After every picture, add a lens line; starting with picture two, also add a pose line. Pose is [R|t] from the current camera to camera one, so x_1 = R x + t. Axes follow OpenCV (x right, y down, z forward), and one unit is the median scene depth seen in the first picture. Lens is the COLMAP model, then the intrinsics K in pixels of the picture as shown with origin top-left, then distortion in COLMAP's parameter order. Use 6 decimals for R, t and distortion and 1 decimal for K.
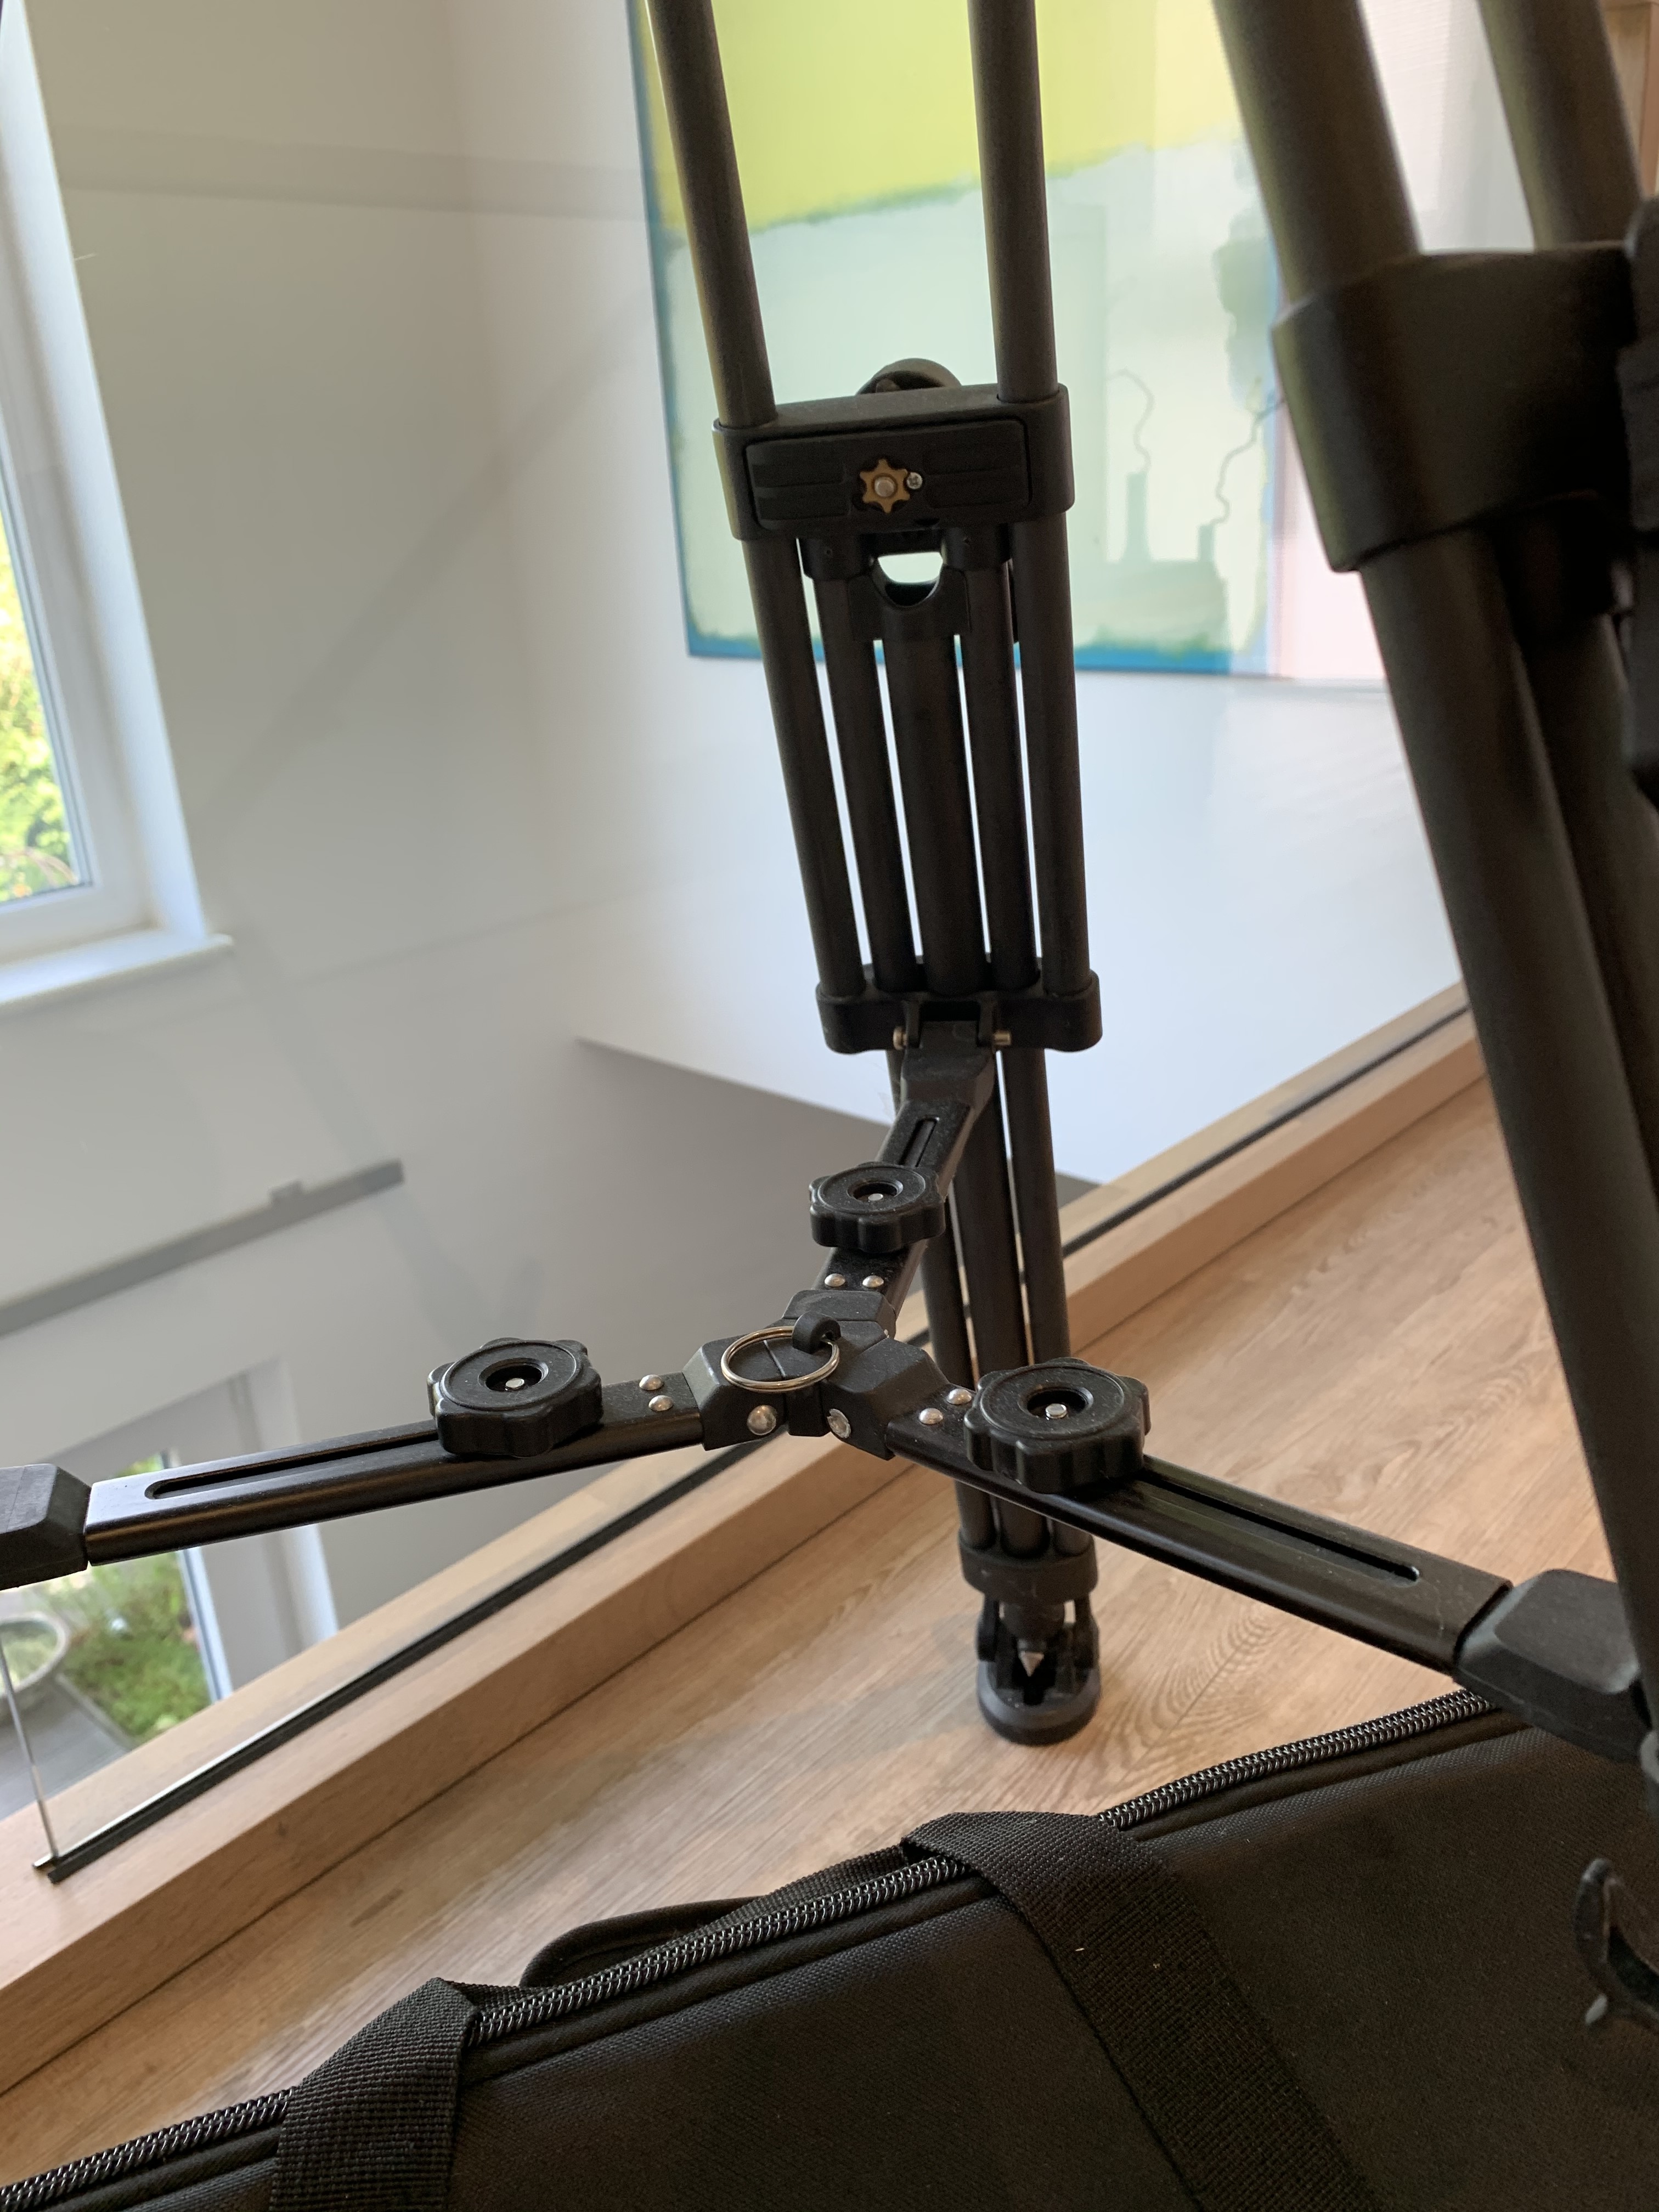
lens RADIAL K [[1679.9, 0, 819.5], [0, 1679.9, 1077.8], [0, 0, 1]] dist [0.008236, -0.019605]
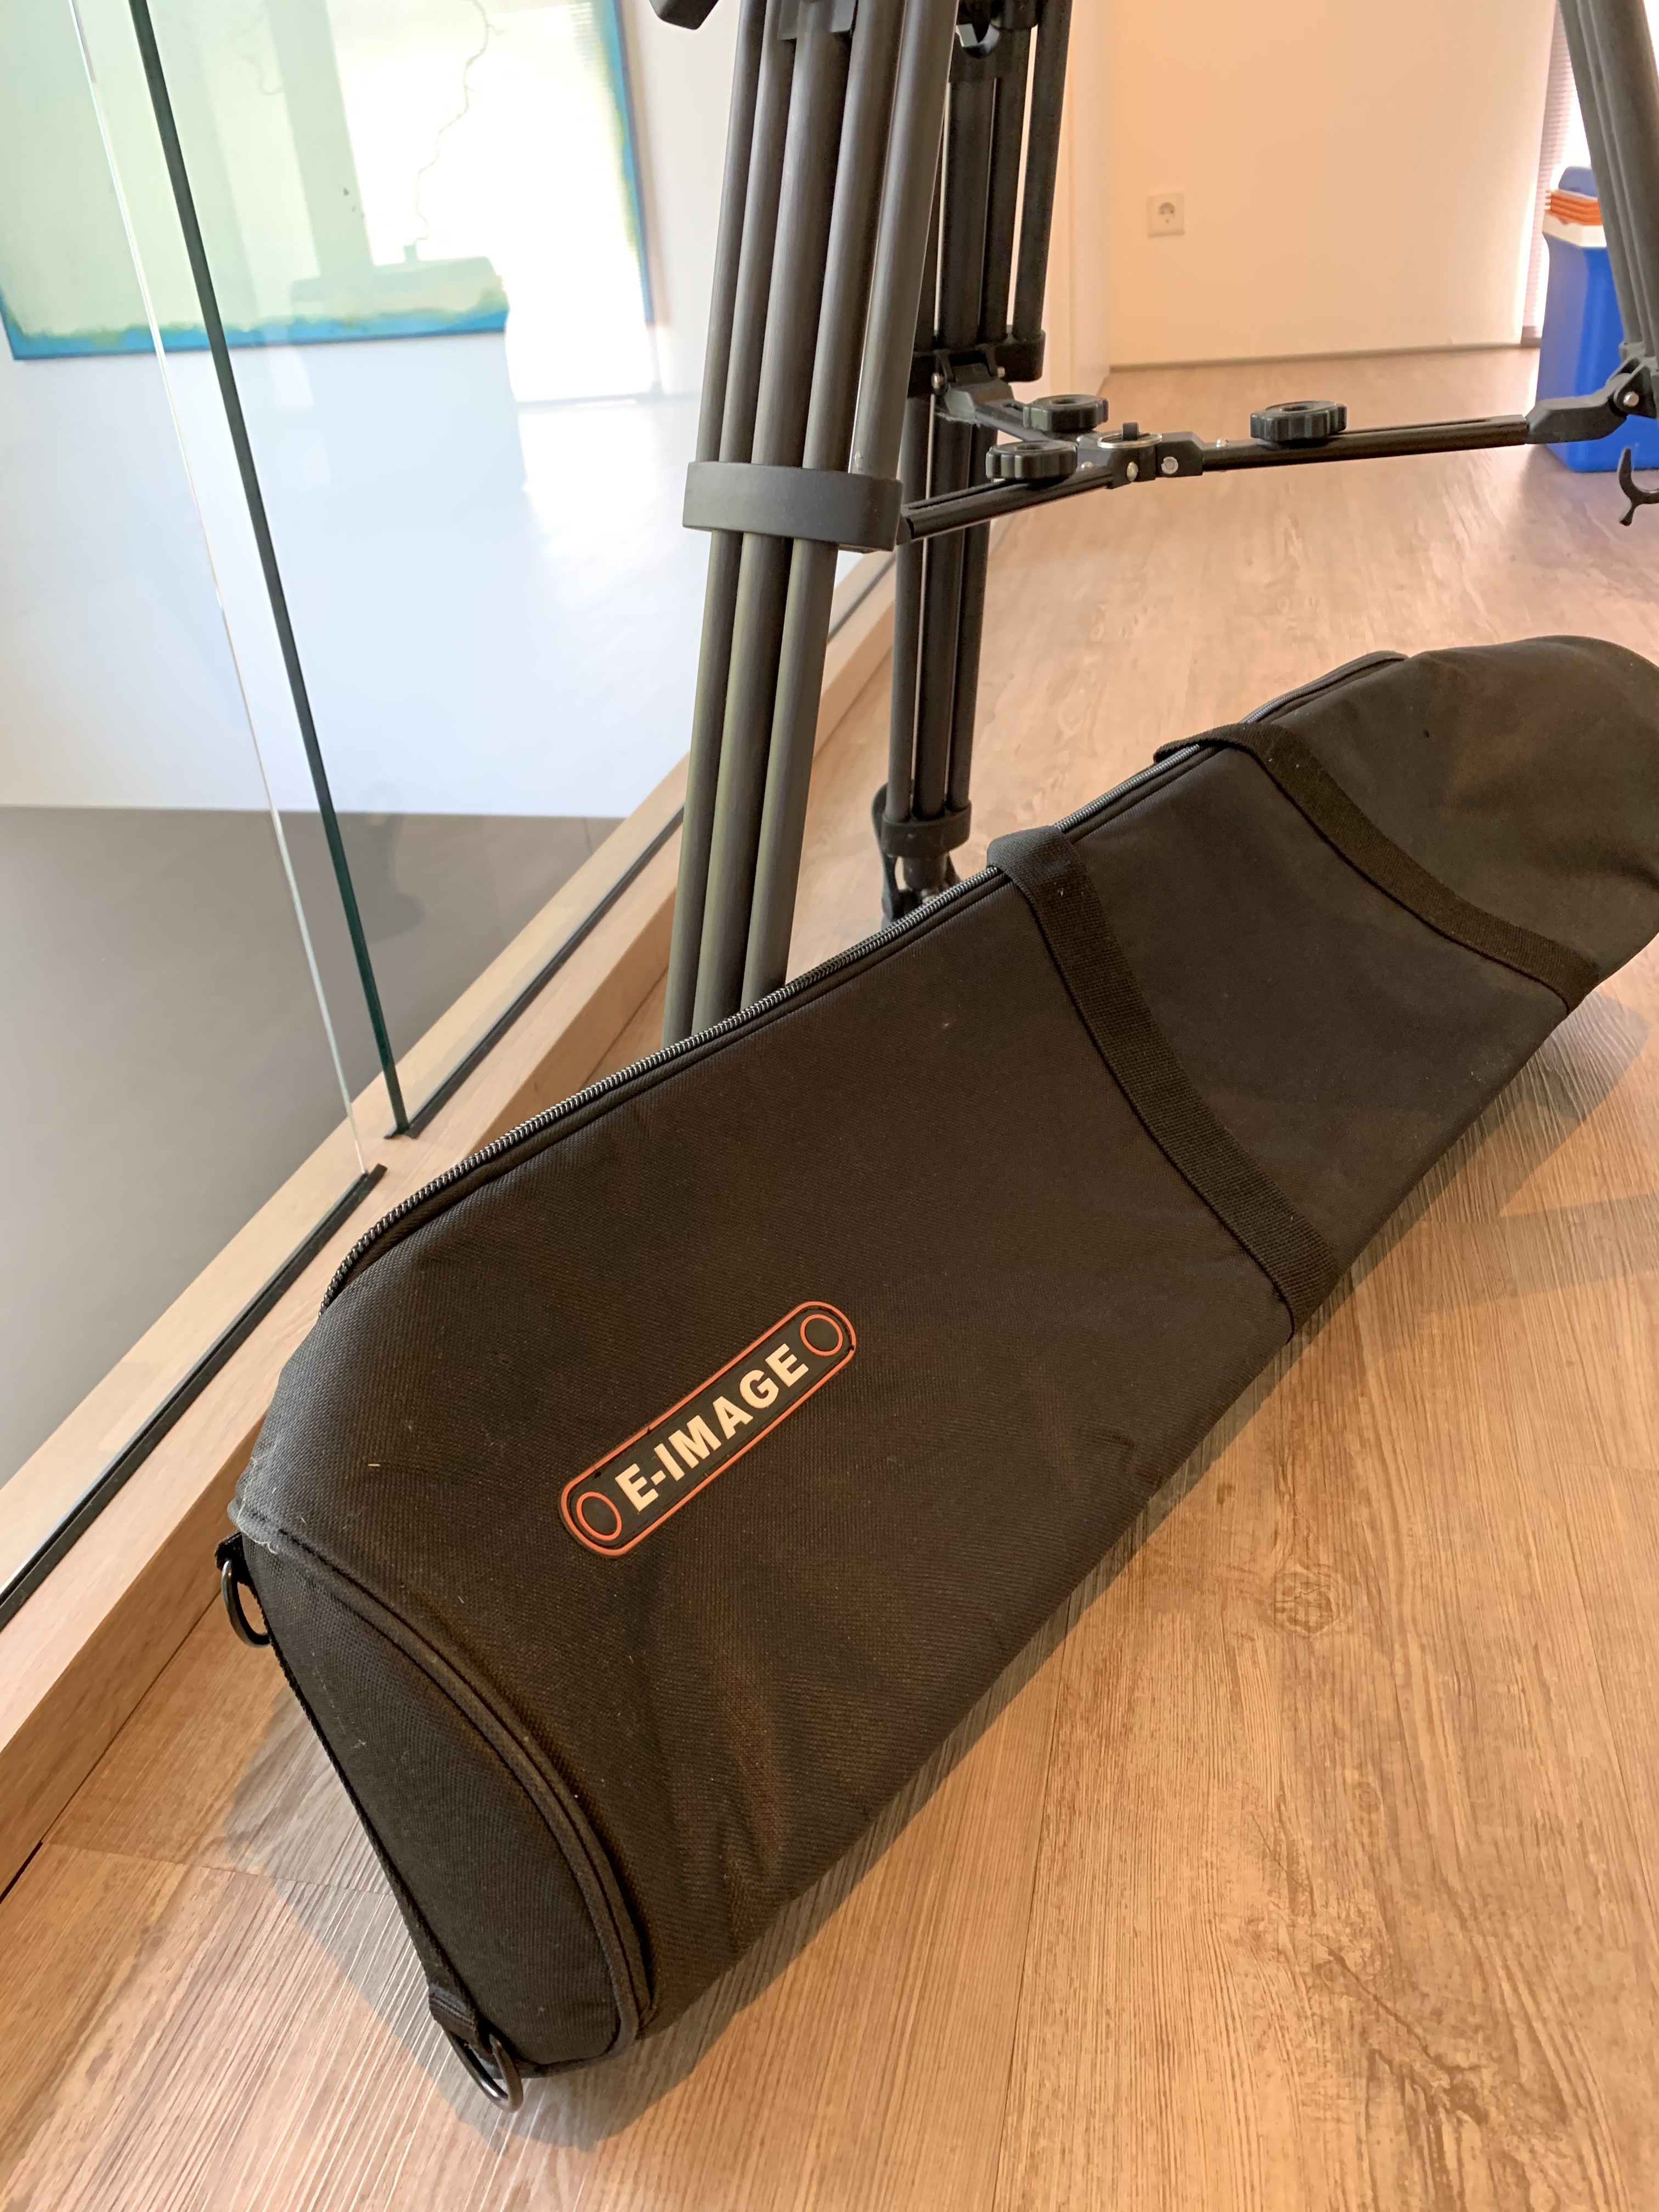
lens RADIAL K [[1679.9, 0, 839.7], [0, 1679.9, 1123.0], [0, 0, 1]] dist [0.008236, -0.019605]
pose [[0.857860, -0.248892, 0.449588, -1.319008], [0.179859, 0.964968, 0.191017, 0.485567], [-0.481381, -0.083003, 0.872573, -0.525219]]
